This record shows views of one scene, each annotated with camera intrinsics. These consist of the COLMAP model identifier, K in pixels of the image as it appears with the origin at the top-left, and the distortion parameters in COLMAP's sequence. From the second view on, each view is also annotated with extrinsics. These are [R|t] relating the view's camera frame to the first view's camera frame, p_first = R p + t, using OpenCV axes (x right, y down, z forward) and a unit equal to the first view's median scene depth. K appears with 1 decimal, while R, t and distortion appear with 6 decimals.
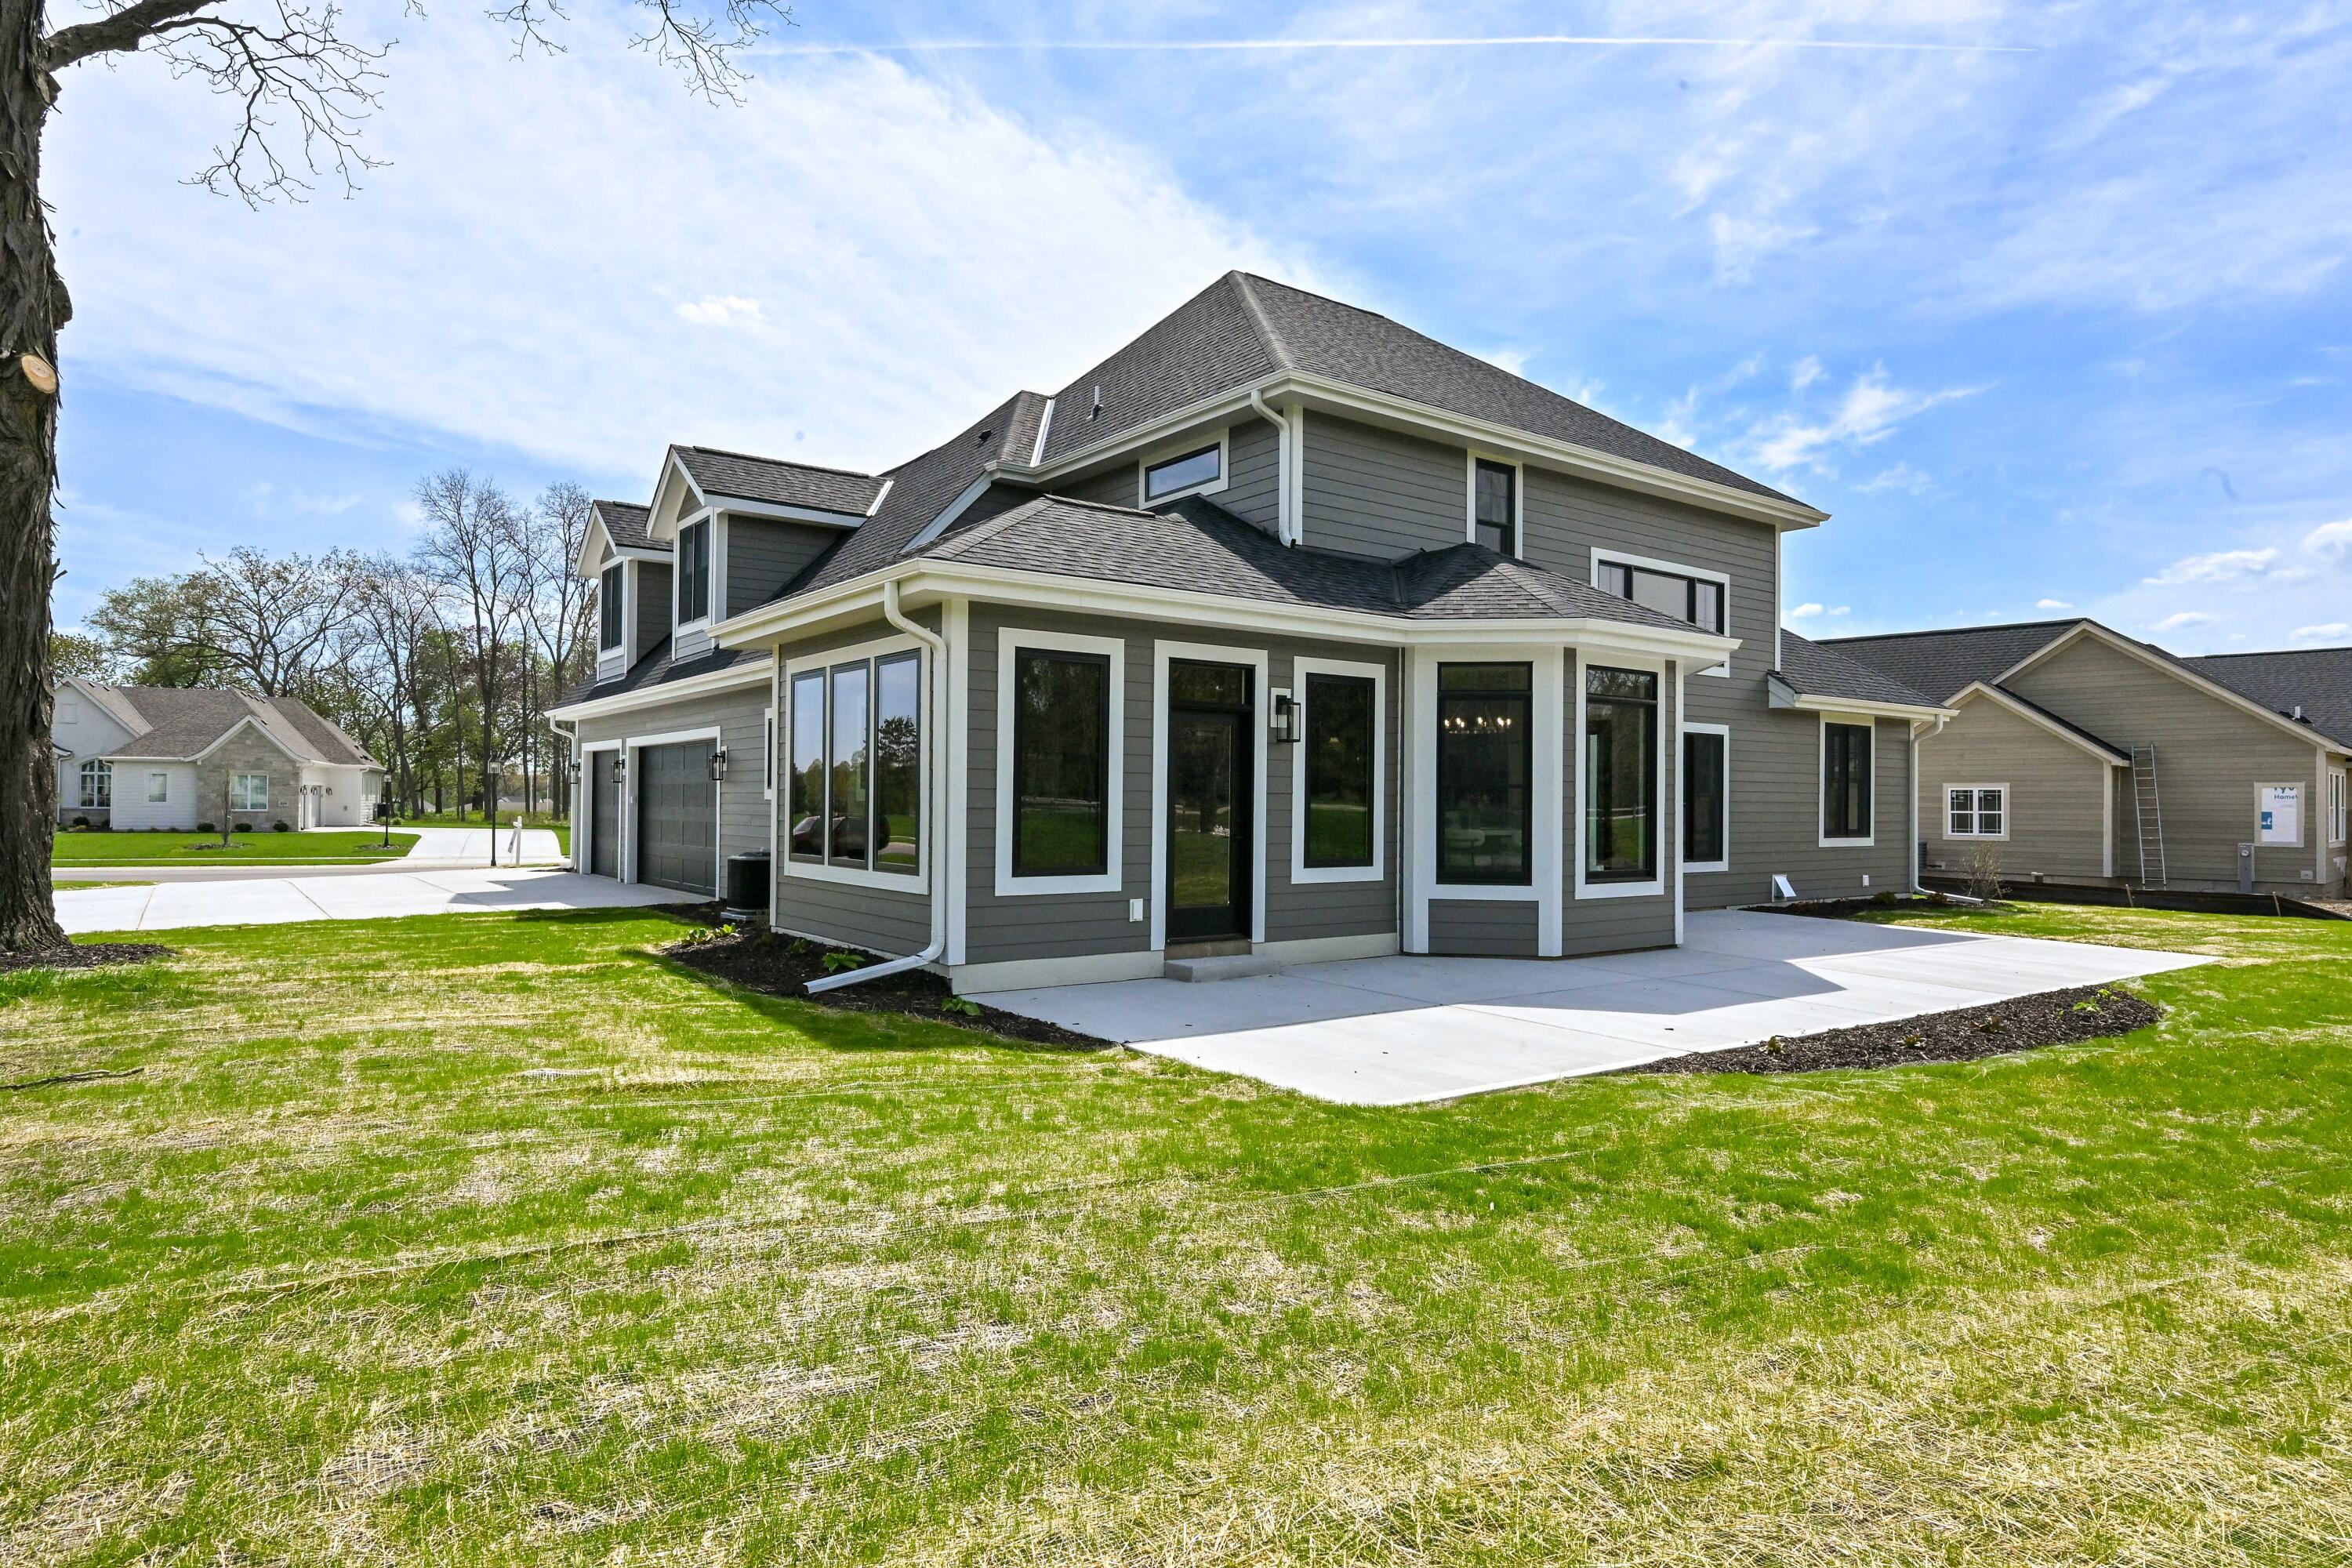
lens RADIAL K [[1317.2, 0, 1171.7], [0, 1317.2, 788.5], [0, 0, 1]] dist [0.015012, 0.000581]
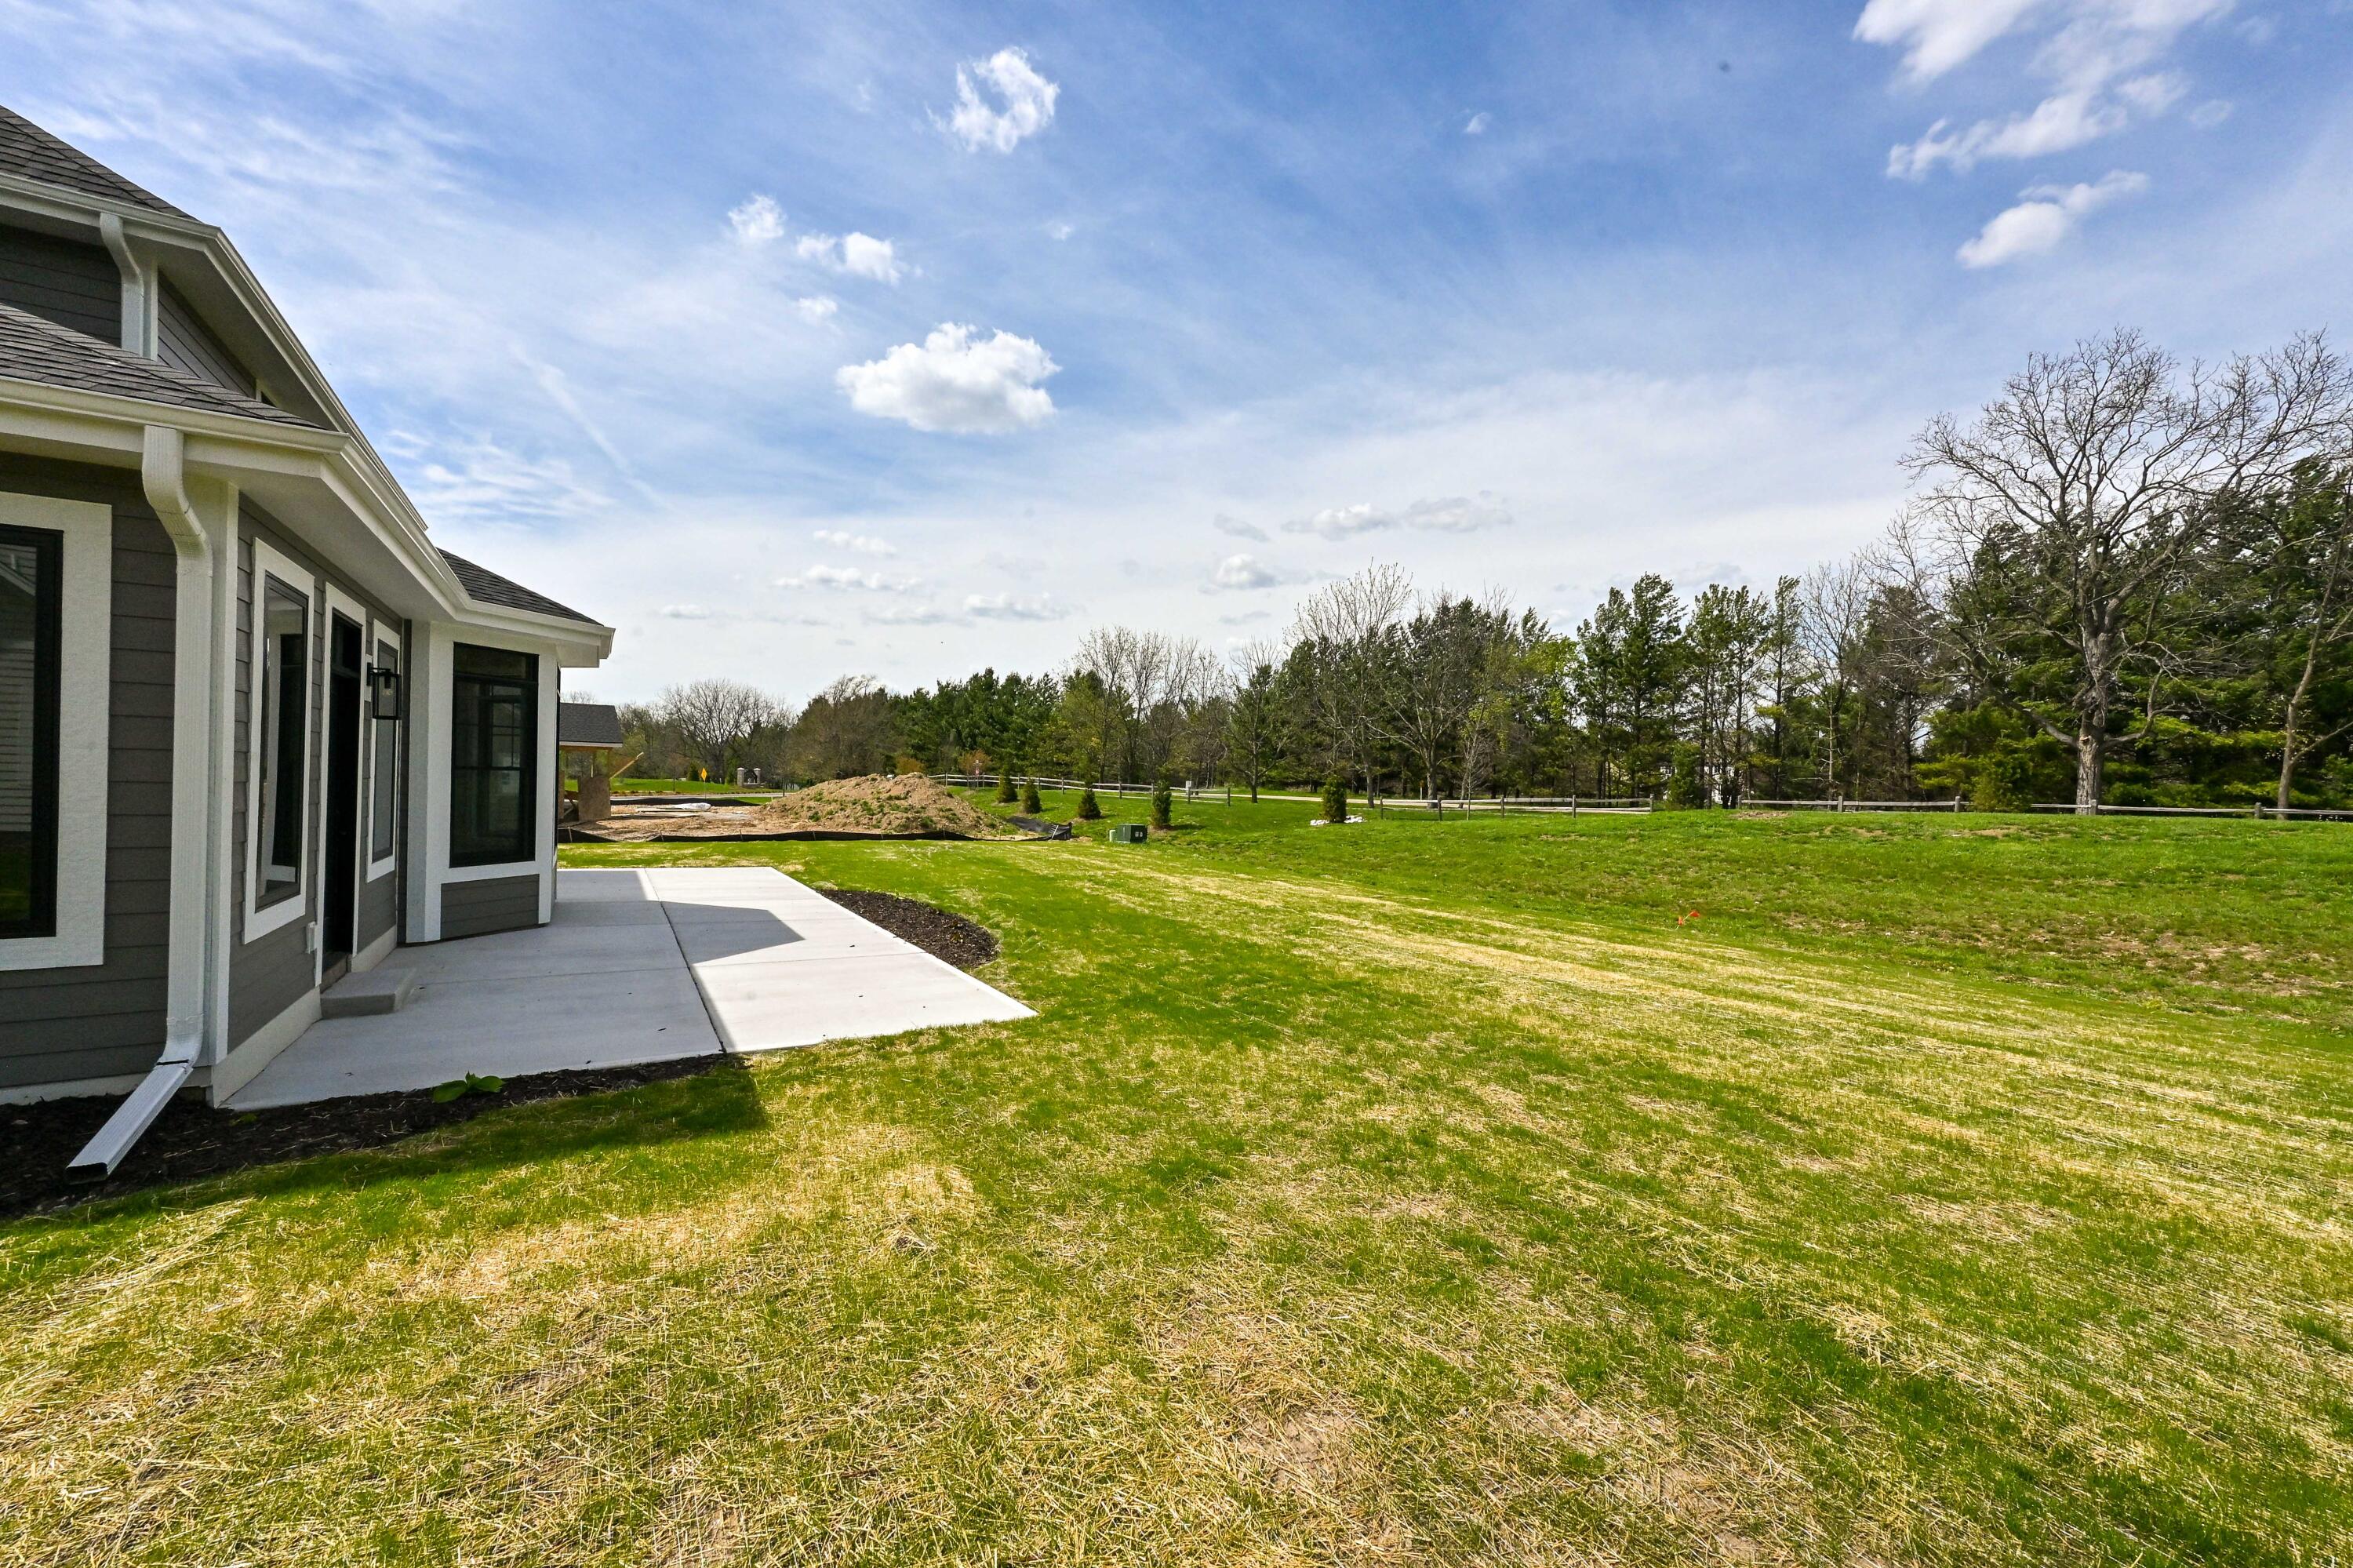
lens RADIAL K [[948.1, 0, 1169.8], [0, 948.1, 785.4], [0, 0, 1]] dist [-0.000302, 0.000000]
pose [[0.074444, -0.007184, 0.997199, -0.763617], [-0.032524, 0.999425, 0.009628, -0.022124], [-0.996695, -0.033150, 0.074168, 0.680970]]
